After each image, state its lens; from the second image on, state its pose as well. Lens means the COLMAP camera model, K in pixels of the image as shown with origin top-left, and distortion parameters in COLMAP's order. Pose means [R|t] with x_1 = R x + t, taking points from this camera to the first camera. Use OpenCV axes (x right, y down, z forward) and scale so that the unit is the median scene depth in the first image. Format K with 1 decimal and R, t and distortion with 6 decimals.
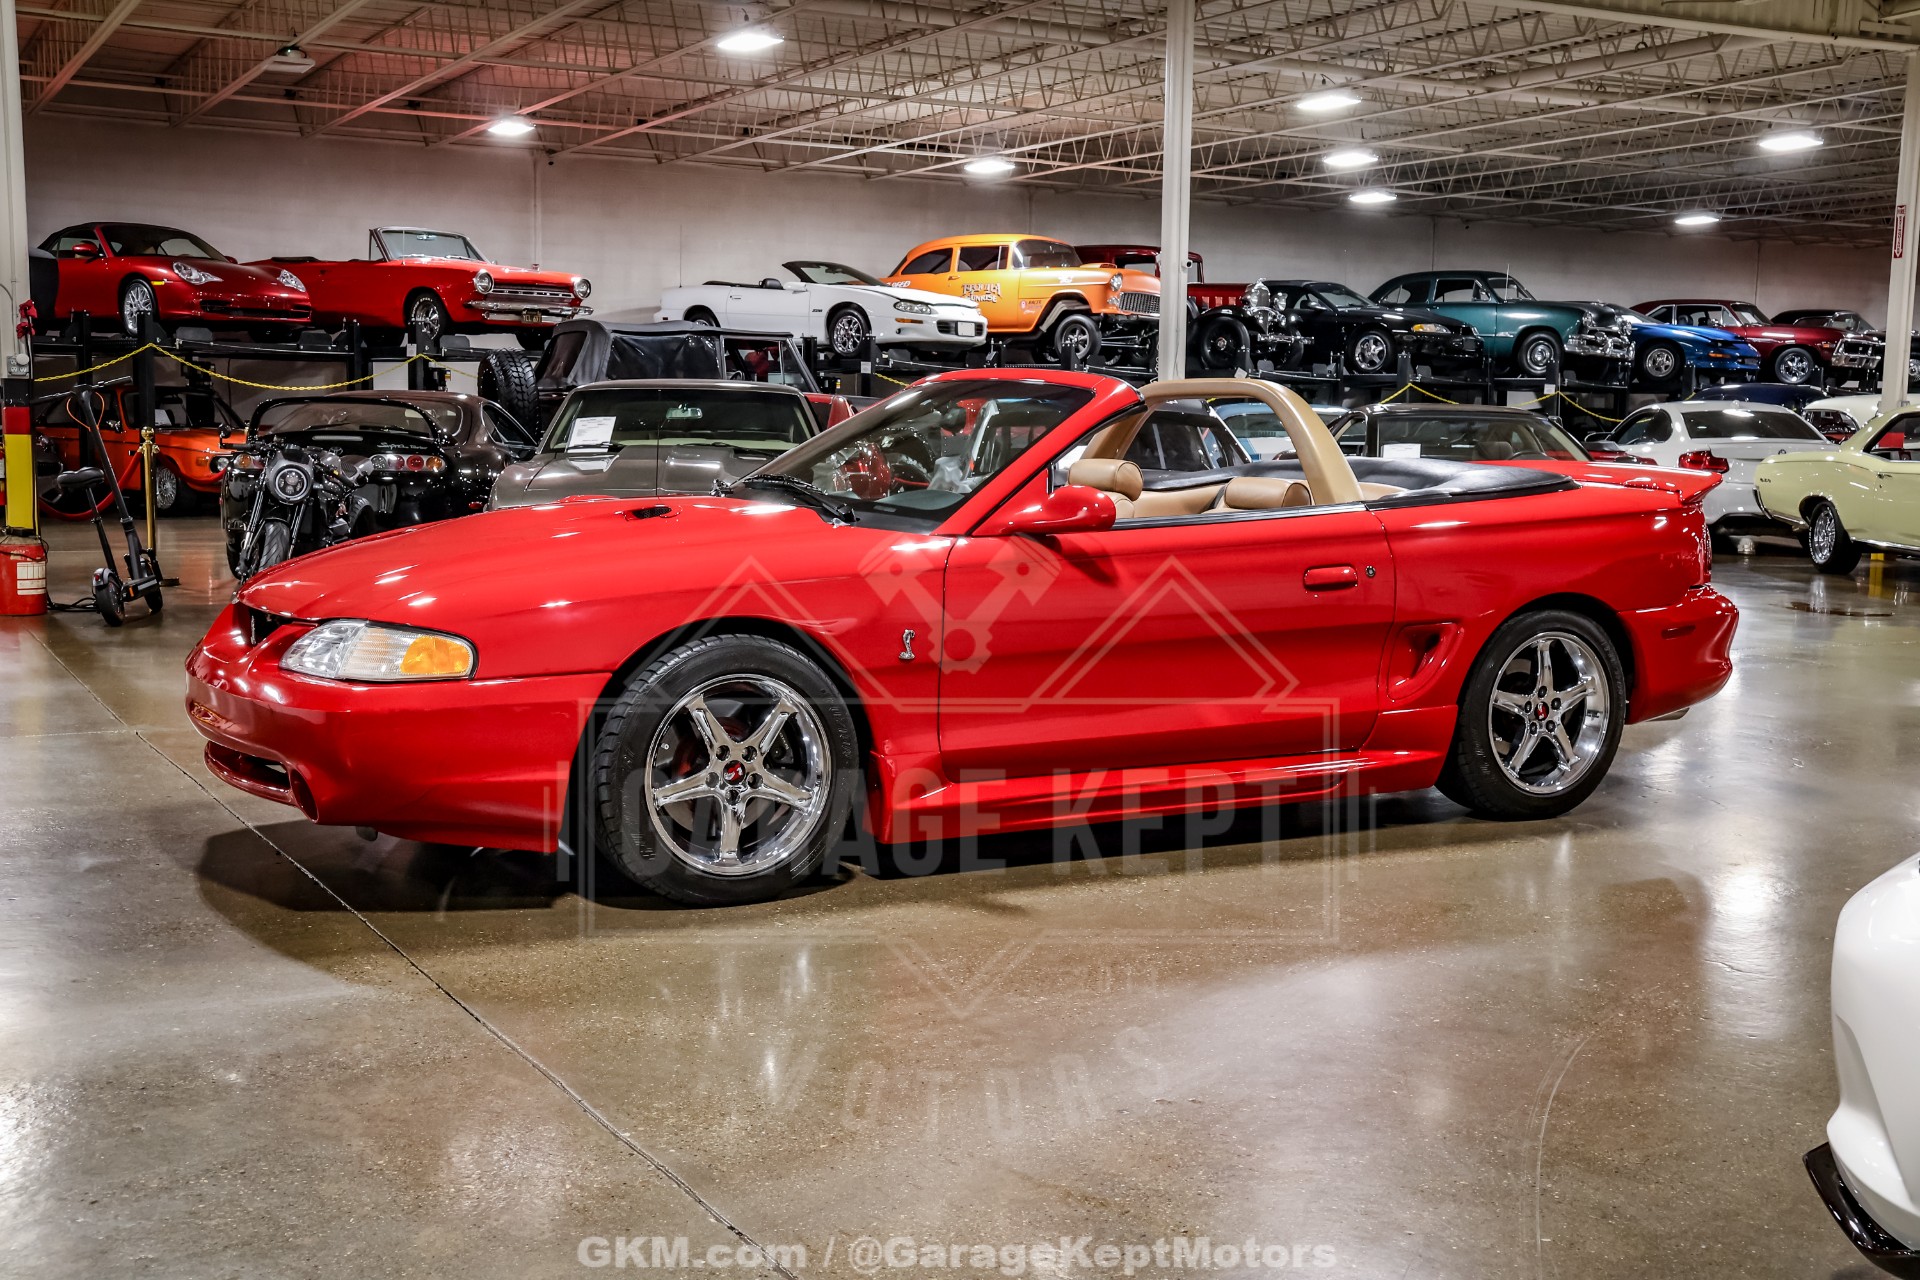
lens RADIAL K [[2109.8, 0, 933.2], [0, 2109.8, 639.6], [0, 0, 1]] dist [-0.031312, 0.236394]
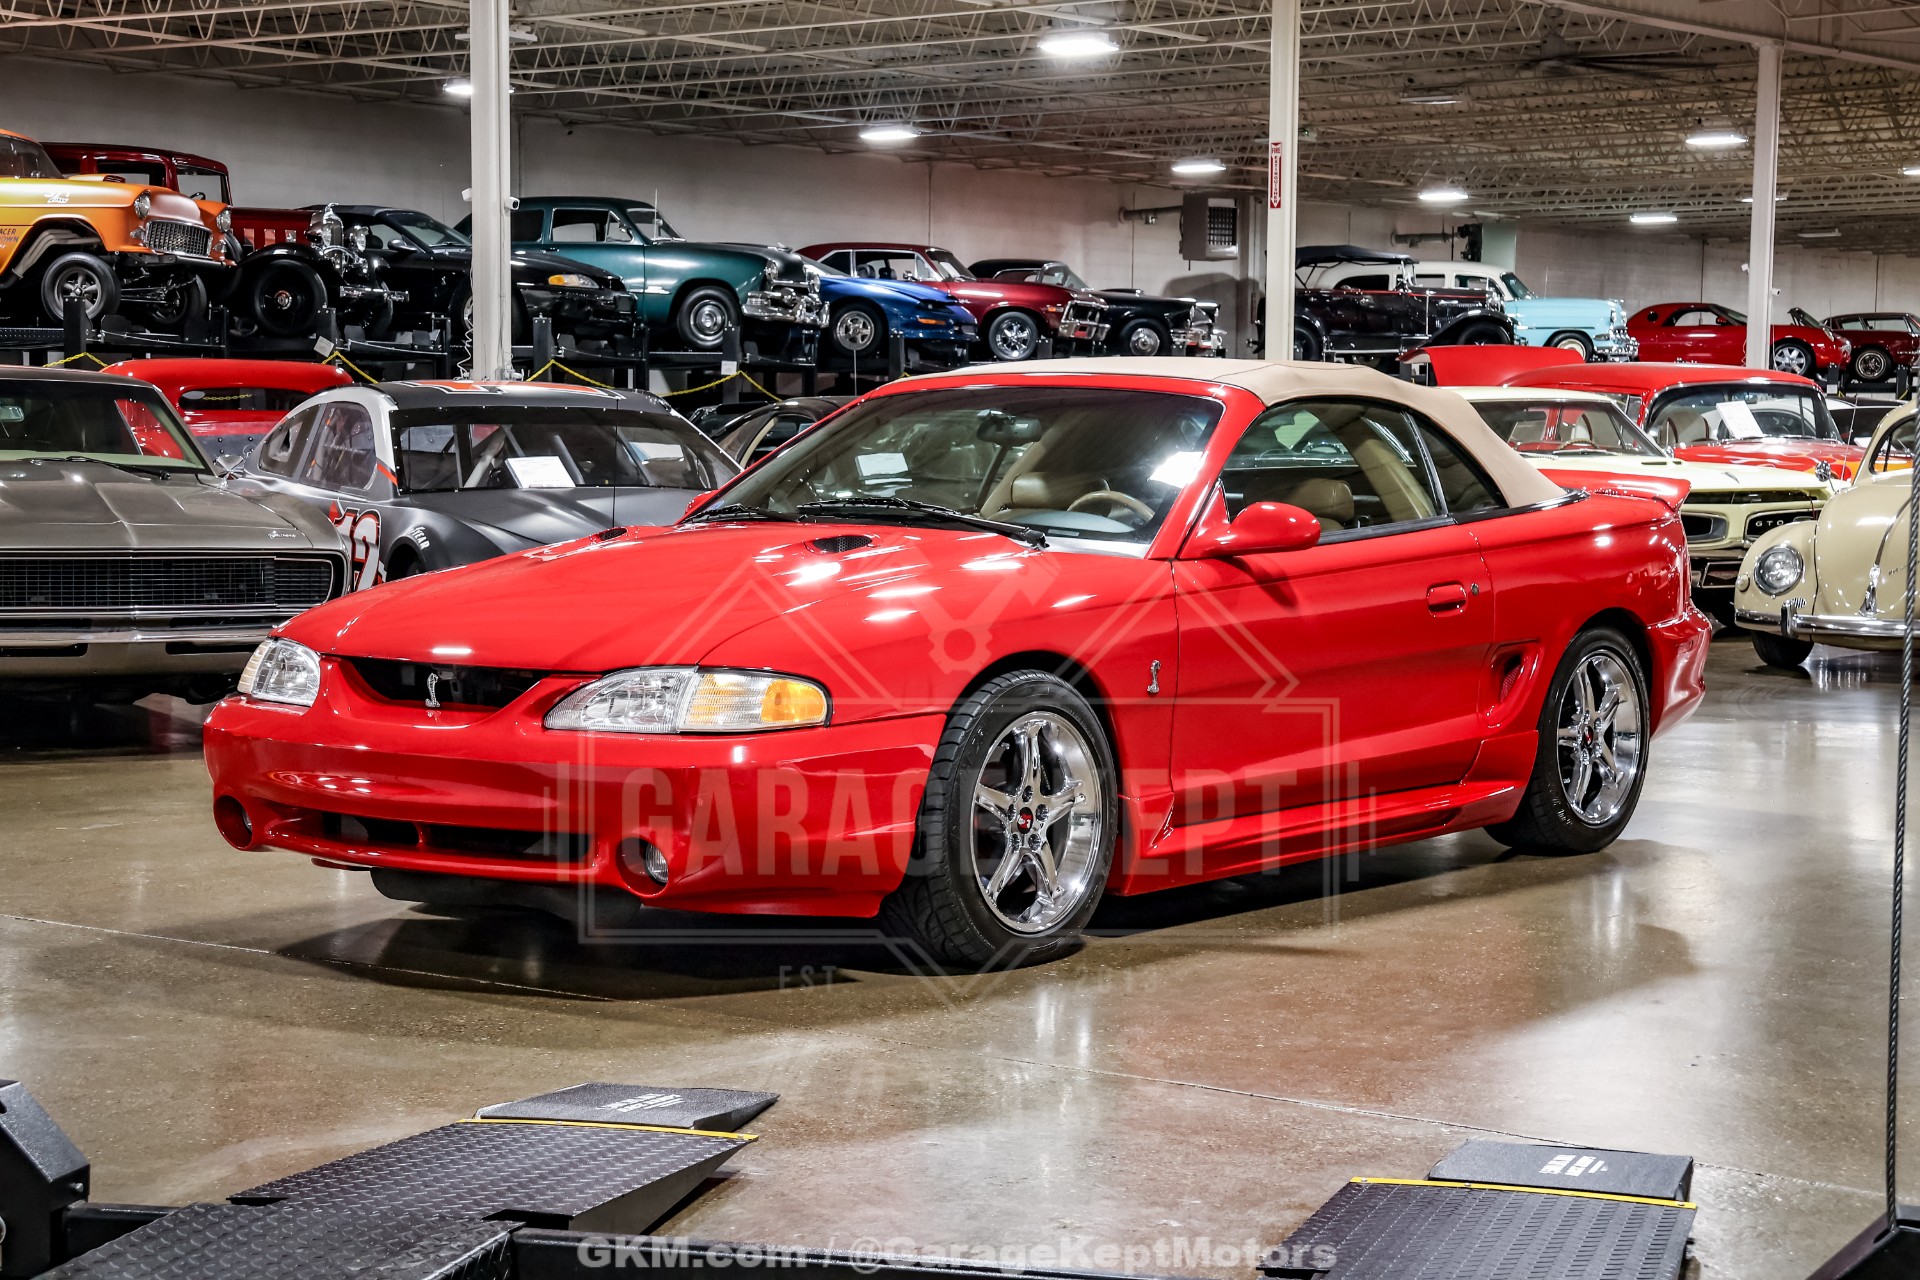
lens RADIAL K [[3333.1, 0, 949.4], [0, 3333.1, 644.0], [0, 0, 1]] dist [0.124217, 1.039735]
pose [[0.910460, -0.036175, 0.412012, -0.118271], [0.049867, 0.998502, -0.022528, 0.003257], [-0.410580, 0.041057, 0.910900, -0.055540]]
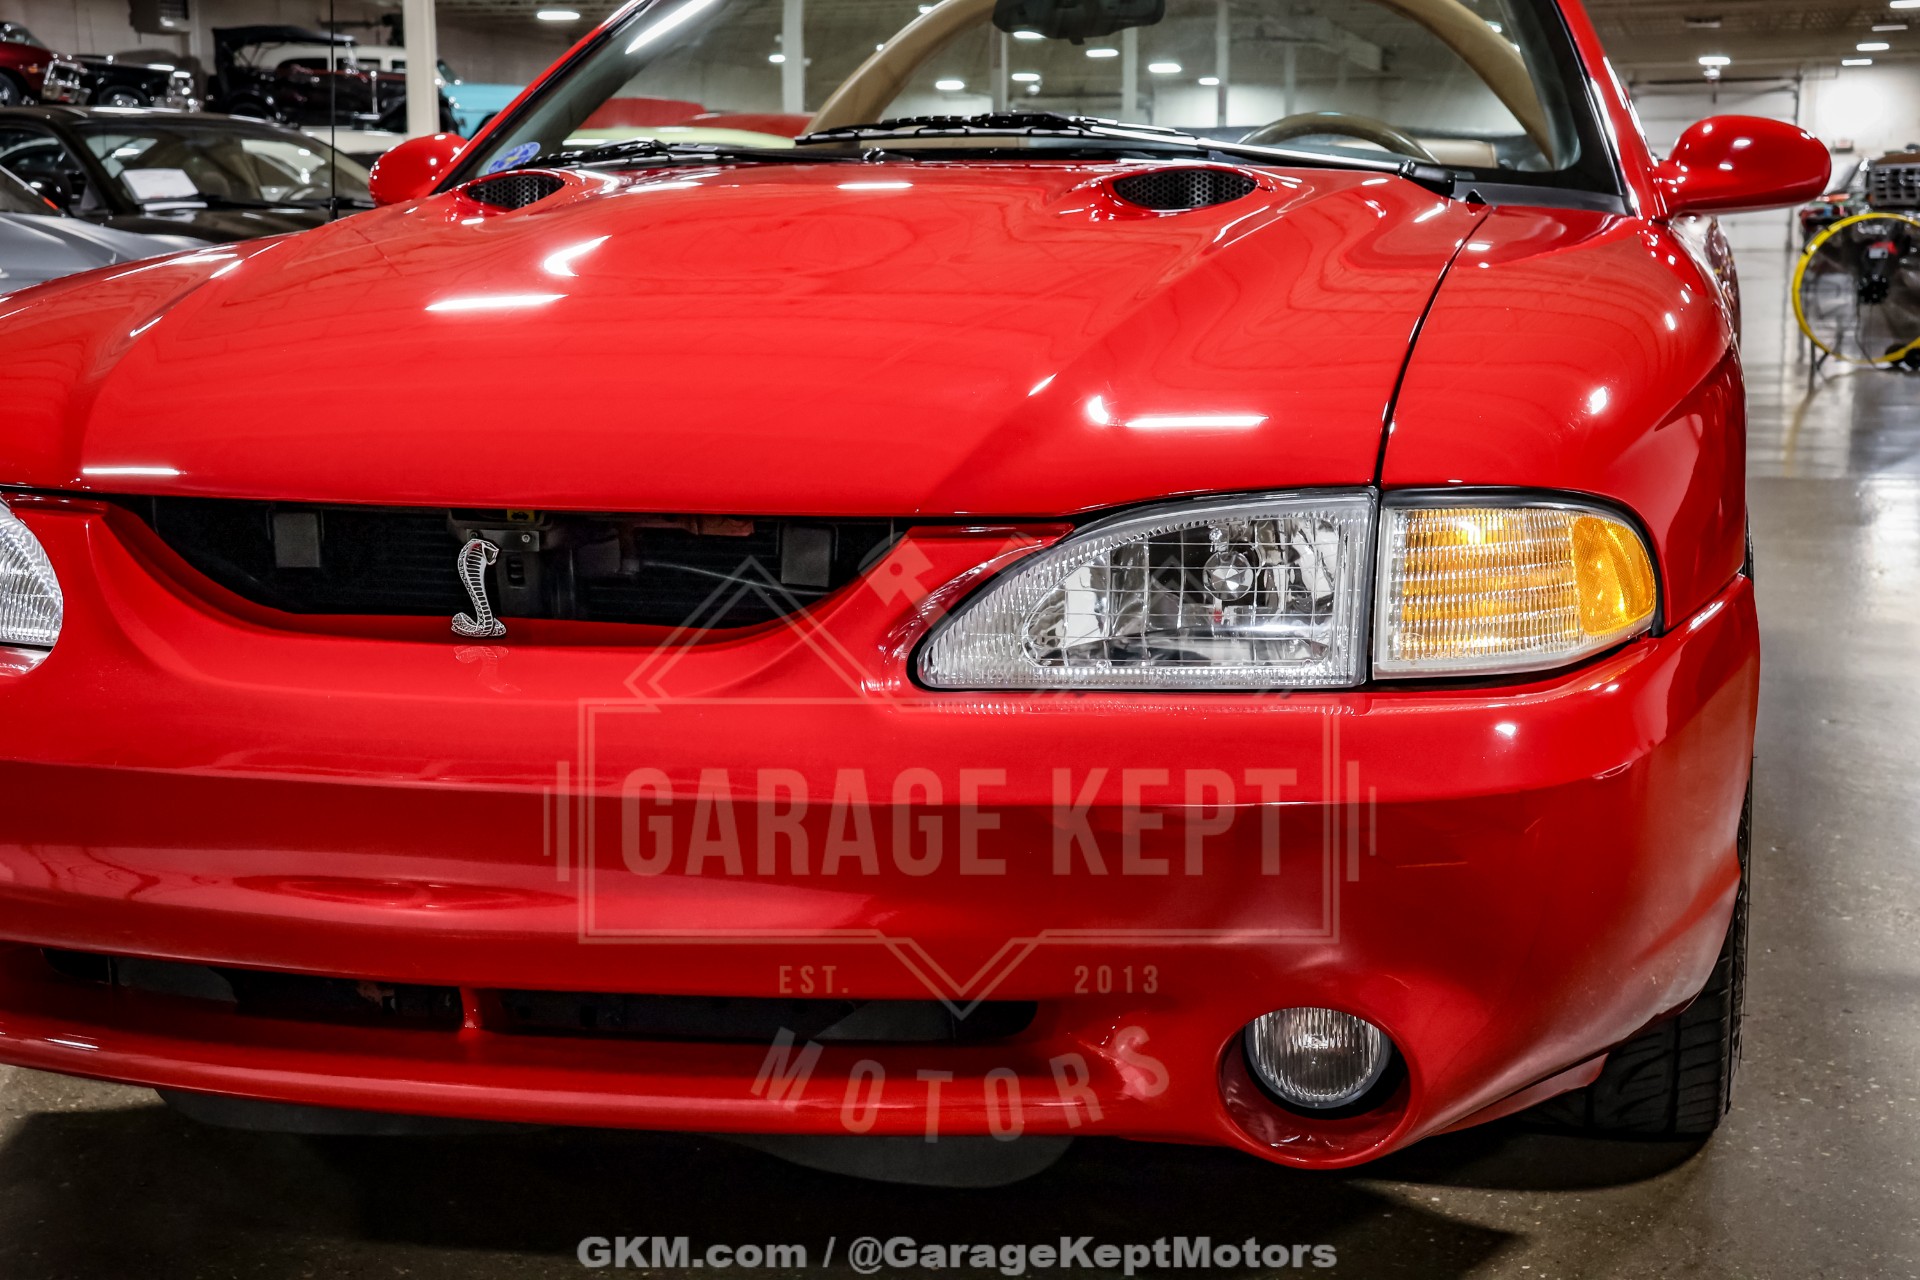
lens RADIAL K [[2763.2, 0, 958.7], [0, 2763.2, 640.7], [0, 0, 1]] dist [-0.004795, 0.736200]
pose [[0.683784, -0.123743, 0.719116, -0.098631], [0.084450, 0.992314, 0.090454, -0.004823], [-0.724782, -0.001122, 0.688978, 0.123861]]
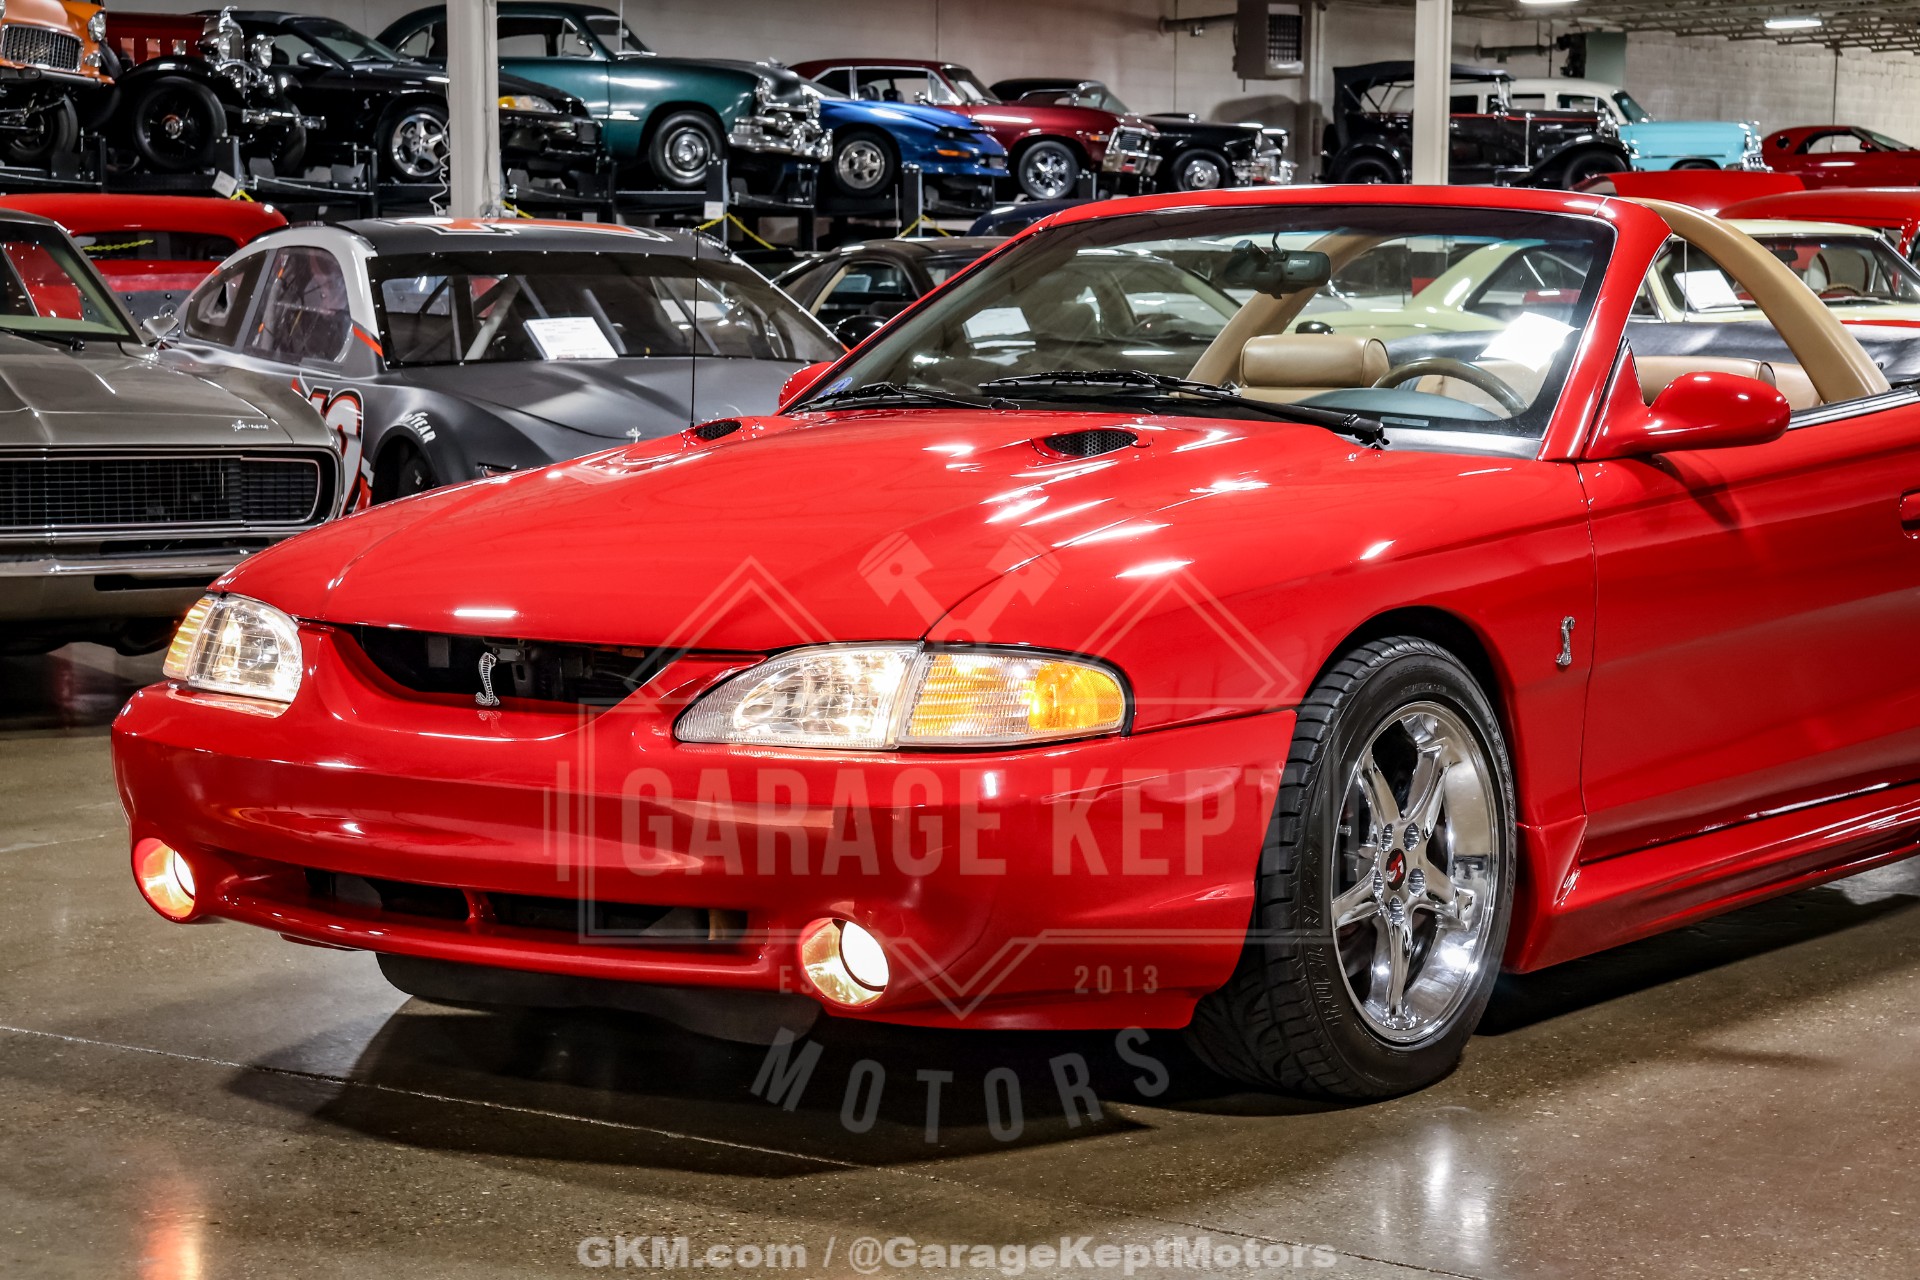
lens RADIAL K [[3815.1, 0, 956.6], [0, 3815.1, 640.6], [0, 0, 1]] dist [0.180286, 1.264723]
pose [[0.905370, -0.054837, 0.421068, -0.111757], [0.057602, 0.998321, 0.006161, -0.002579], [-0.420699, 0.018676, 0.907008, 0.011874]]
